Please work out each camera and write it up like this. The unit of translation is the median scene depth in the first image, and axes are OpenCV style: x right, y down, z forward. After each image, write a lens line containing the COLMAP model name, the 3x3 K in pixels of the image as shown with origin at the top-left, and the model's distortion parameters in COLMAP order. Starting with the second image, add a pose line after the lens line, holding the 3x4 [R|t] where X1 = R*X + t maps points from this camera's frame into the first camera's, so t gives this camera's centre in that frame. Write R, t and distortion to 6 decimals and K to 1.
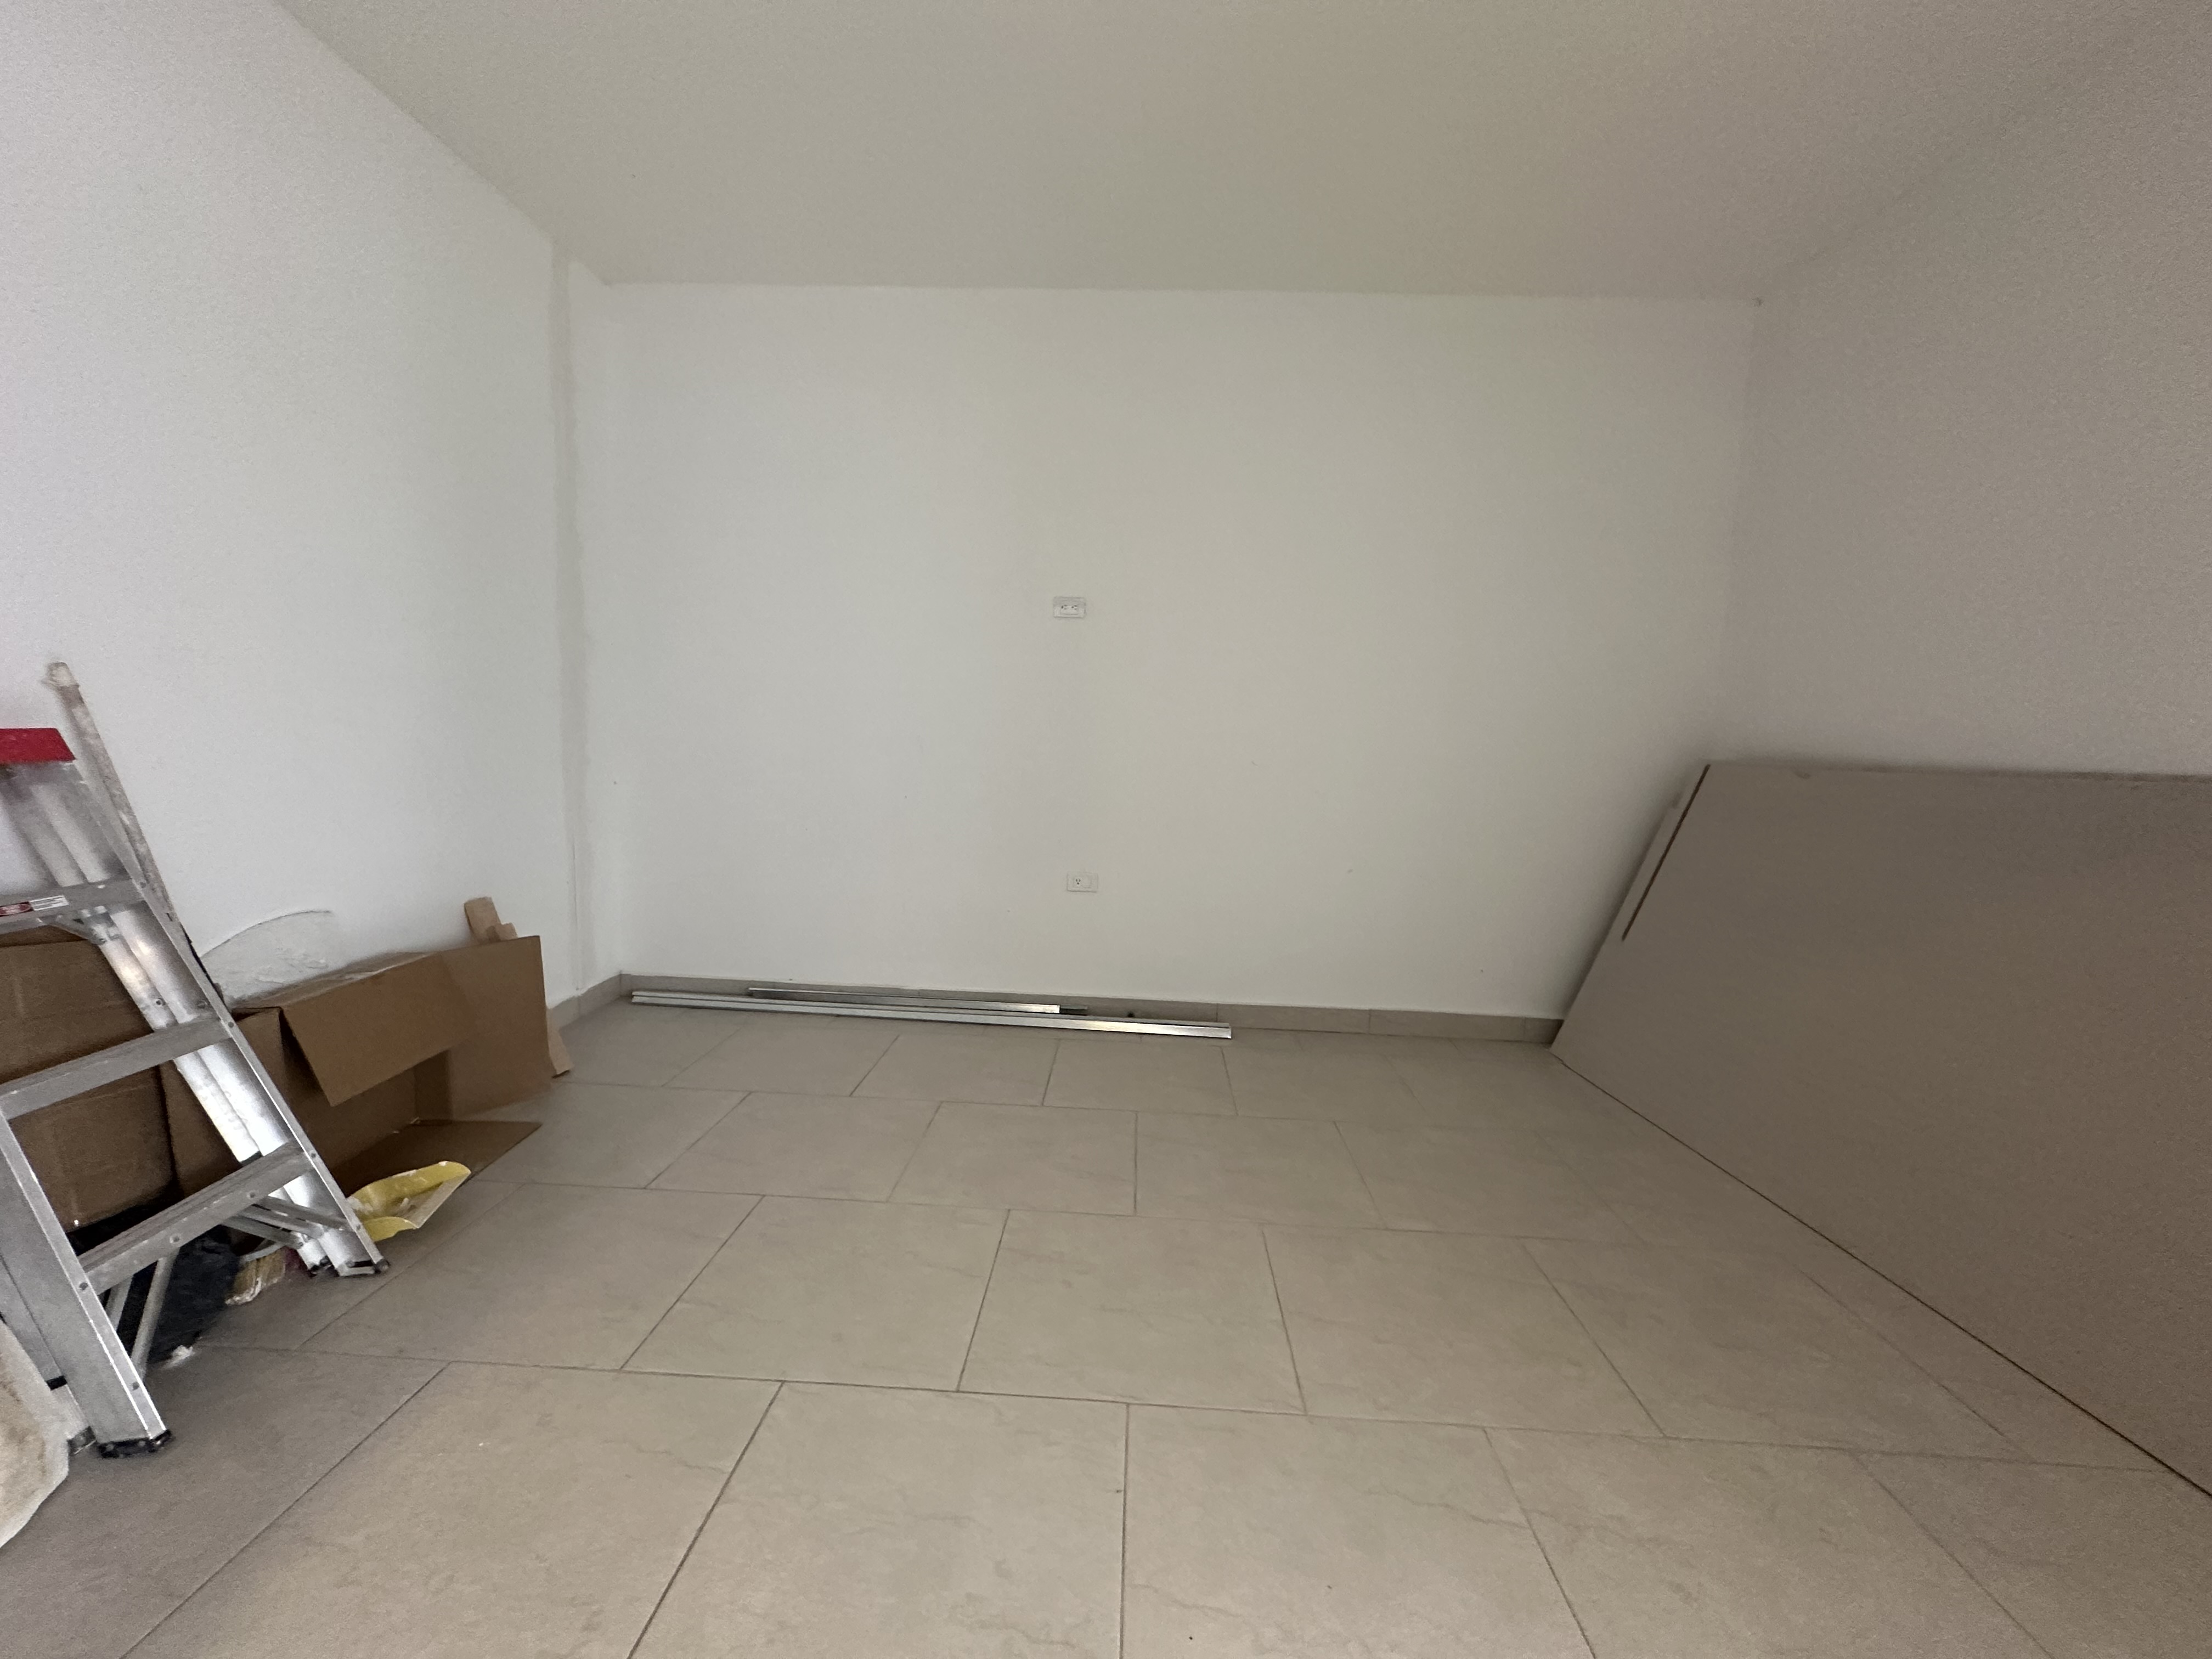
lens RADIAL K [[883.8, 0, 1106.0], [0, 883.8, 829.5], [0, 0, 1]] dist [-0.000746, 0.000830]
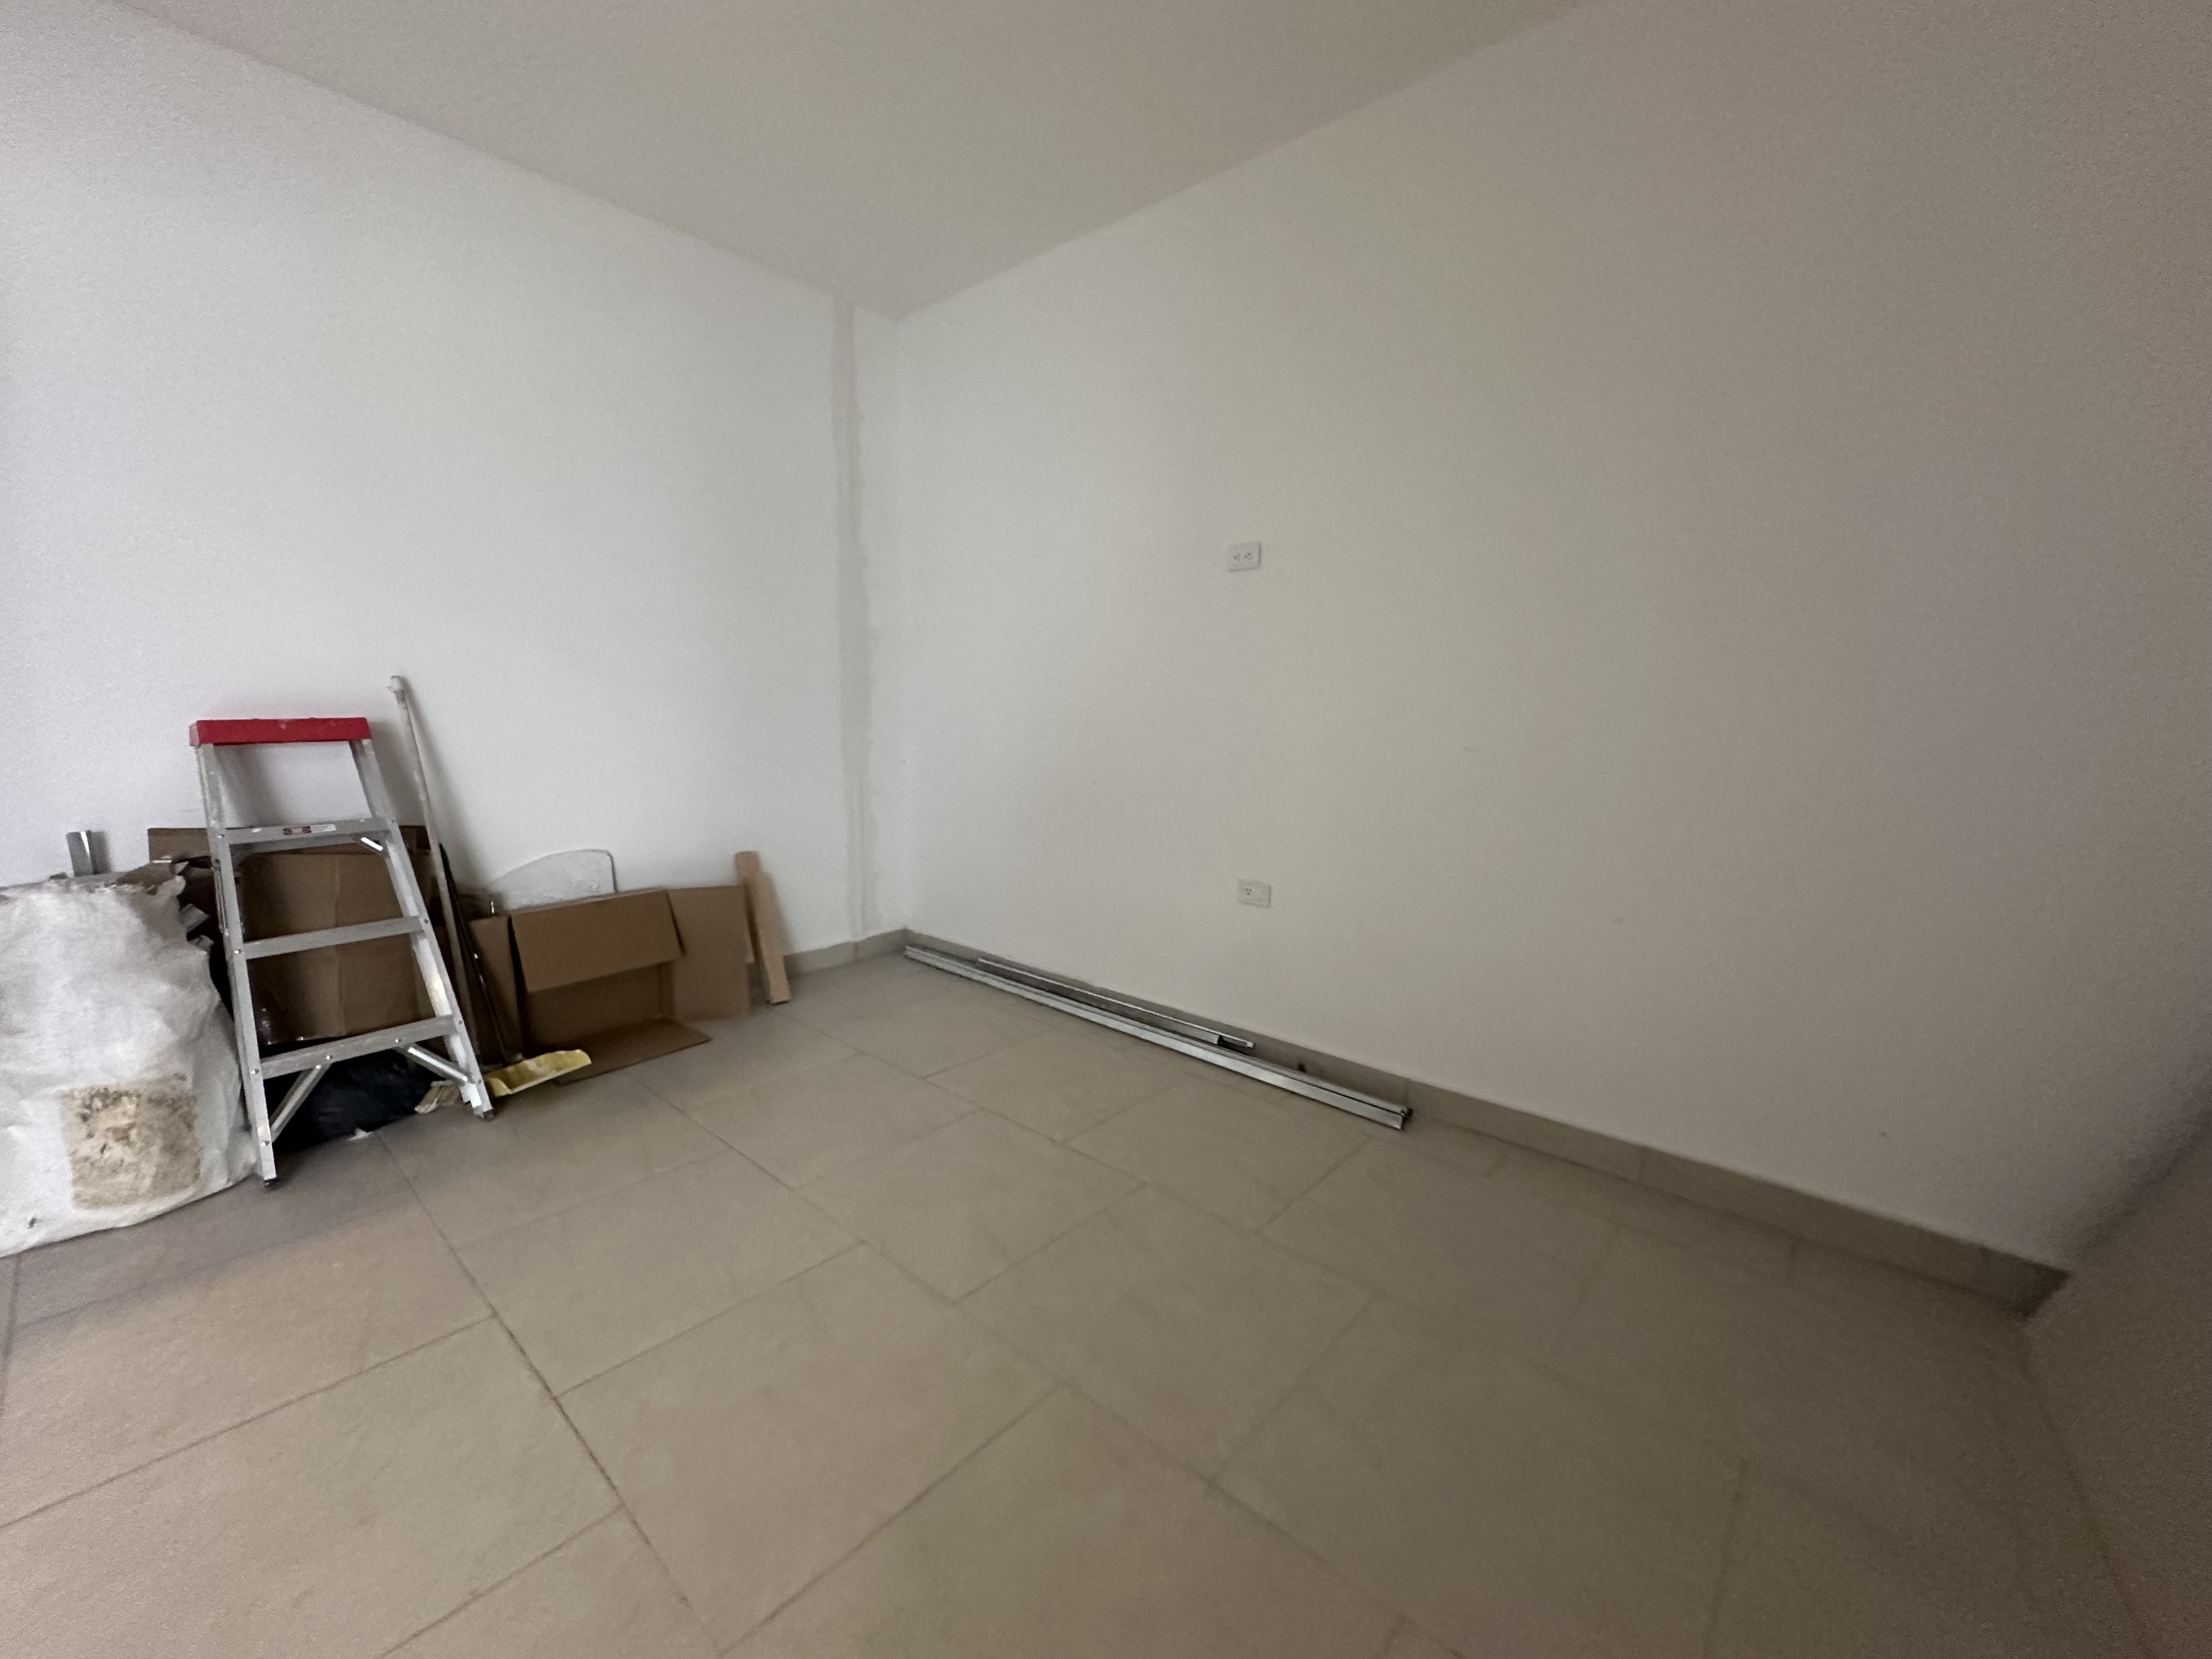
lens RADIAL K [[888.1, 0, 1110.5], [0, 888.1, 828.0], [0, 0, 1]] dist [-0.000901, 0.000022]
pose [[0.780744, 0.064322, -0.621532, 0.741936], [-0.055188, 0.997899, 0.033946, -0.041205], [0.622409, 0.007798, 0.782653, 0.528703]]
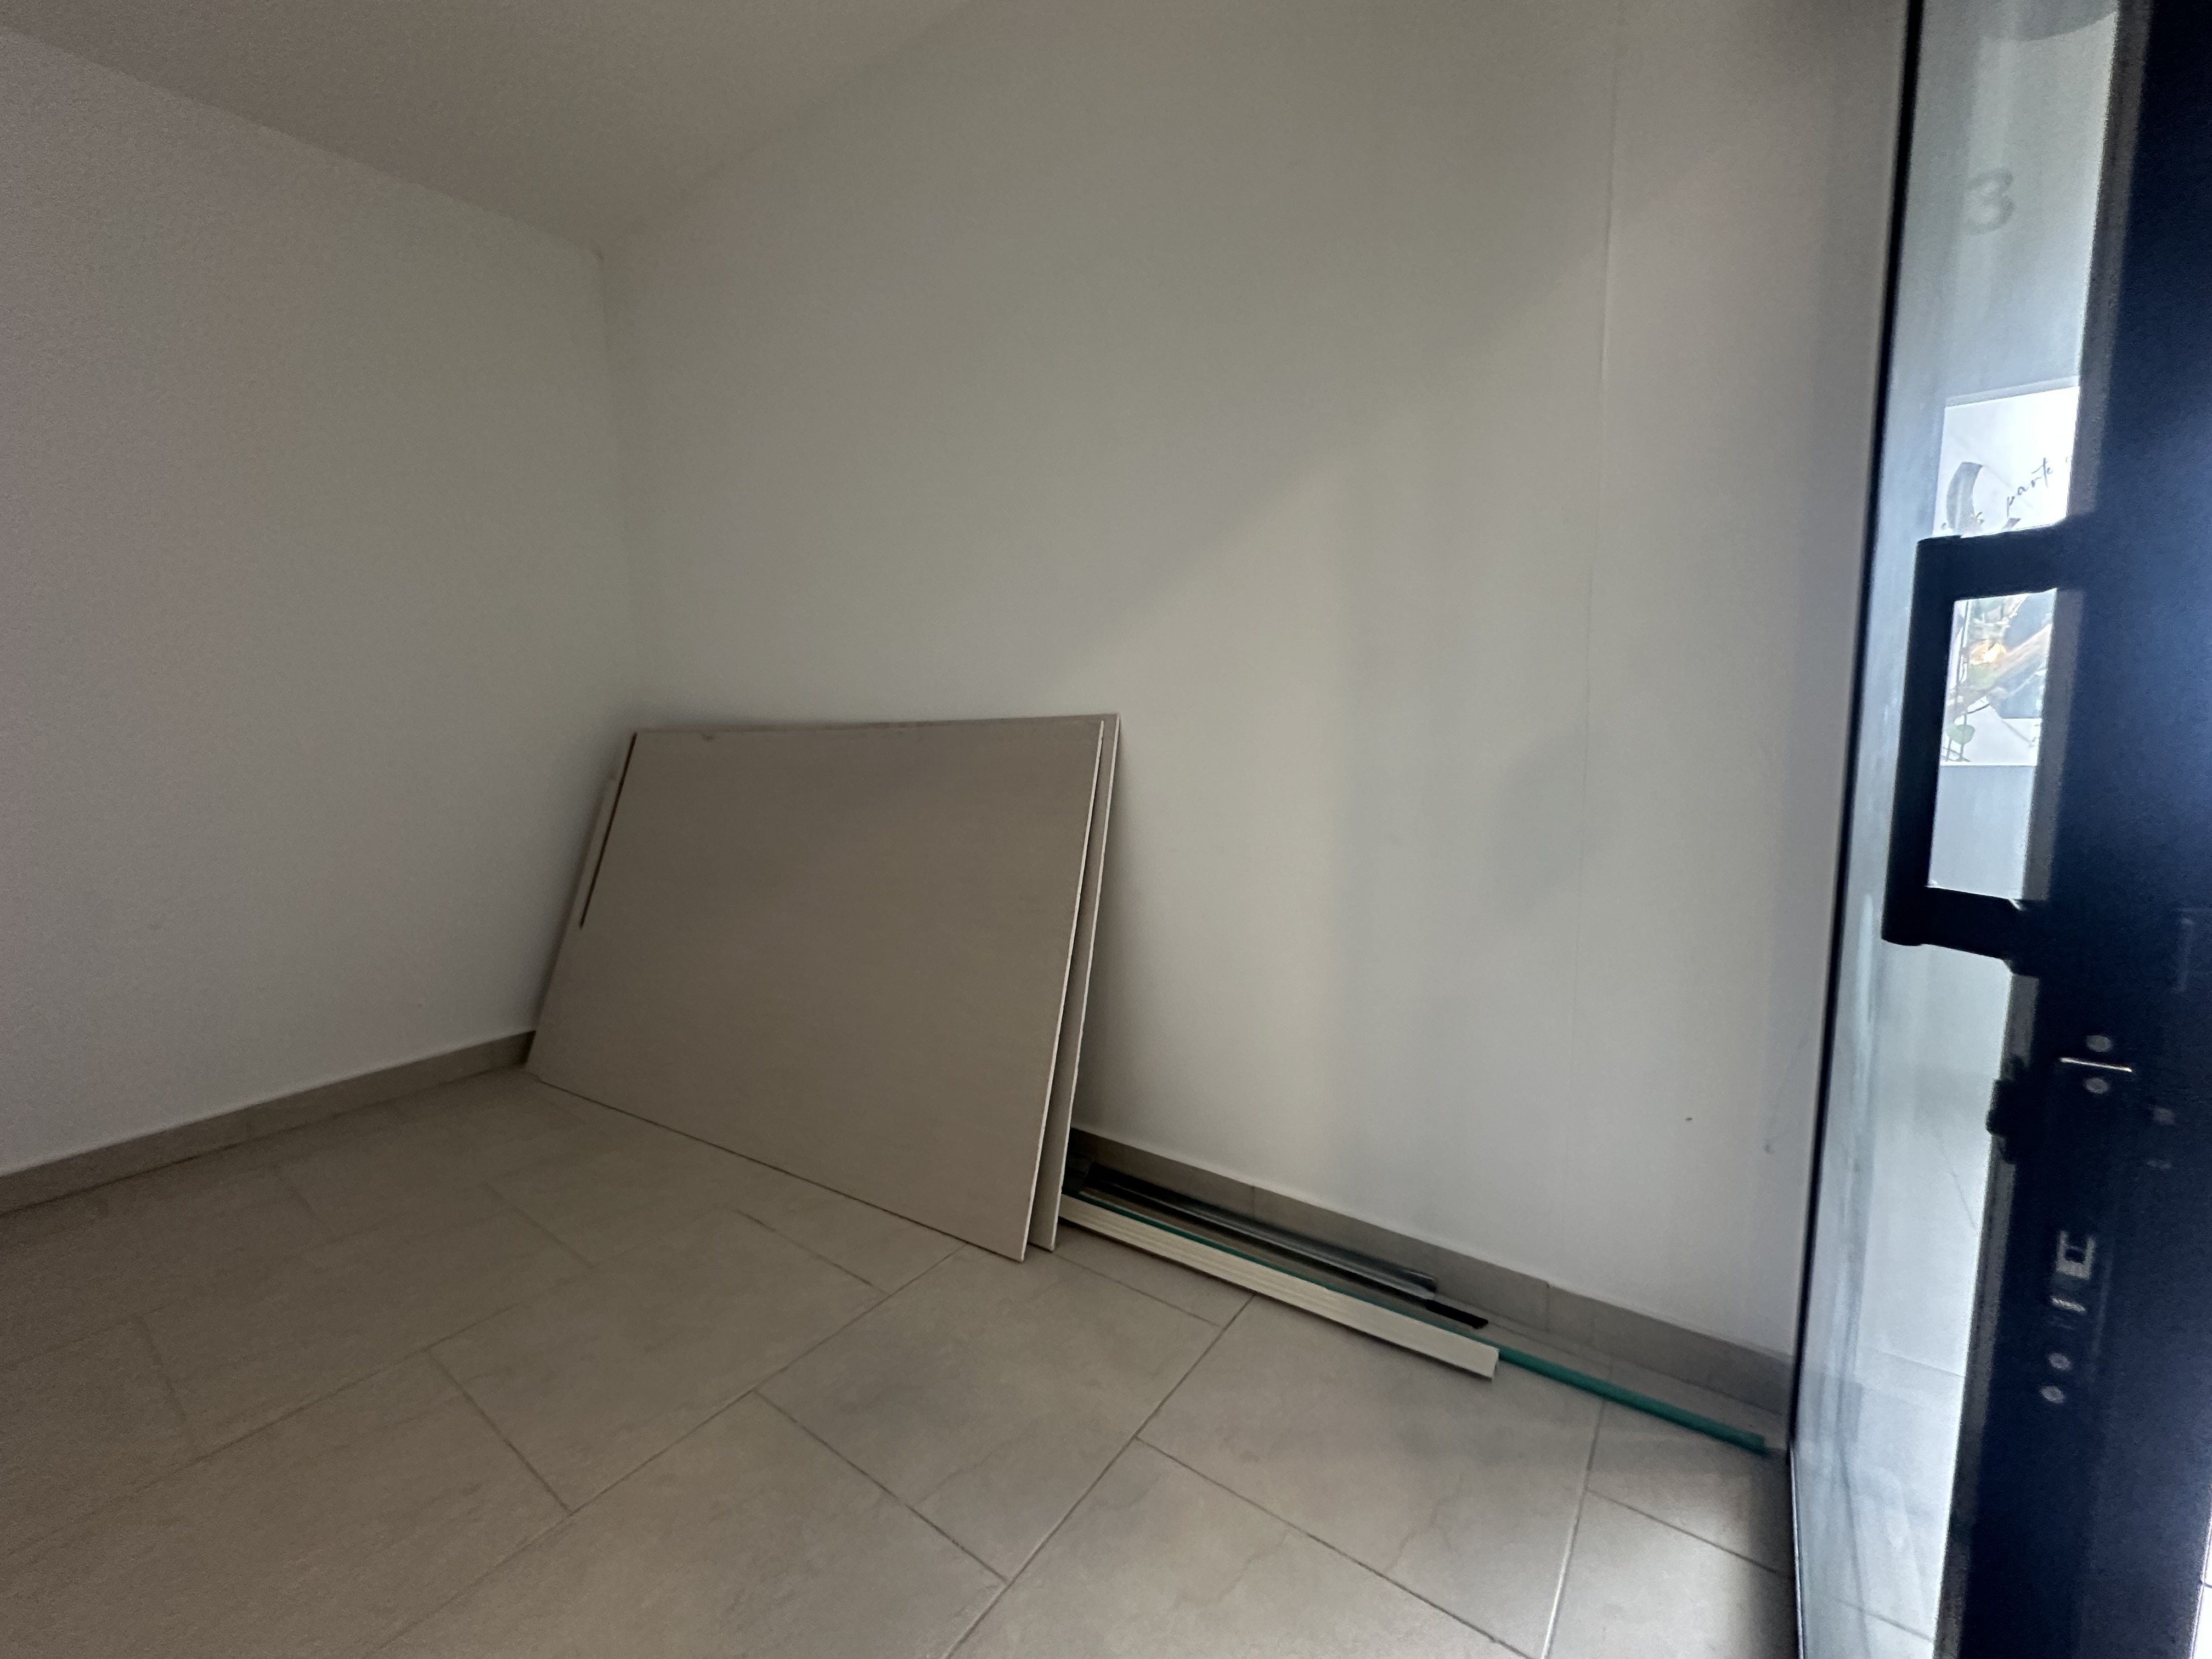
lens RADIAL K [[888.1, 0, 1110.5], [0, 888.1, 828.0], [0, 0, 1]] dist [-0.000901, 0.000022]
pose [[0.546404, -0.153090, 0.823411, 0.248670], [0.127907, 0.986872, 0.098603, 0.002042], [-0.827697, 0.051443, 0.558813, 0.029424]]
